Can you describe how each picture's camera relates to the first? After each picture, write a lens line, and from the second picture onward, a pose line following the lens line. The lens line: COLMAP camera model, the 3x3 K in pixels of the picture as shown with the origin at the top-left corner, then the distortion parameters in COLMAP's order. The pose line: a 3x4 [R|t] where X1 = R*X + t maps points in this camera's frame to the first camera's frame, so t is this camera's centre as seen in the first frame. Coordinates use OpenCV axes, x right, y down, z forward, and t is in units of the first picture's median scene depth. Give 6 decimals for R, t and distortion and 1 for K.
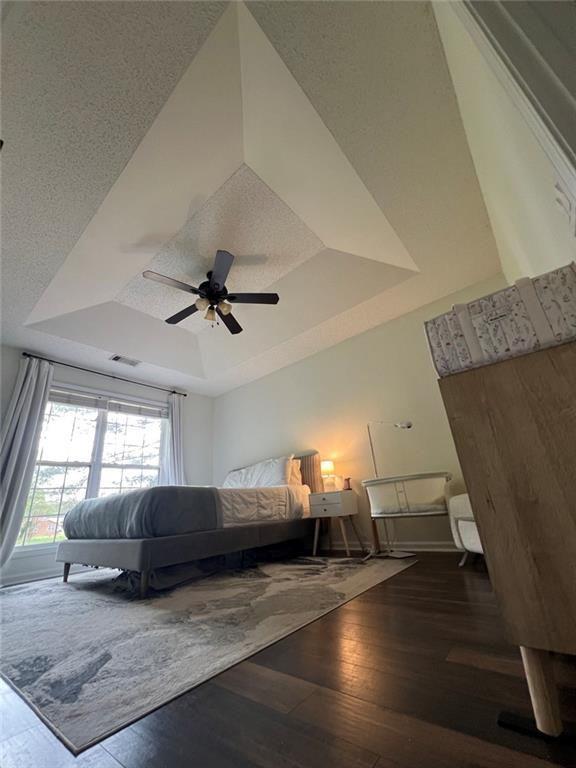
lens RADIAL K [[306.6, 0, 286.3], [0, 306.6, 382.0], [0, 0, 1]] dist [-0.001018, -0.000009]
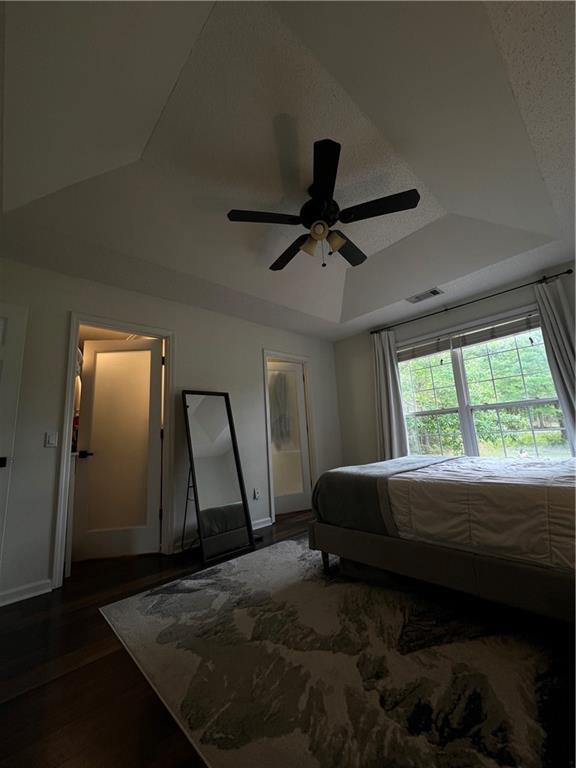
lens RADIAL K [[307.8, 0, 286.5], [0, 307.8, 386.4], [0, 0, 1]] dist [0.000913, 0.000099]
pose [[-0.111950, -0.083673, -0.990185, 0.371644], [0.439967, 0.889287, -0.124890, 0.100521], [0.891008, -0.449630, -0.062742, 0.663484]]
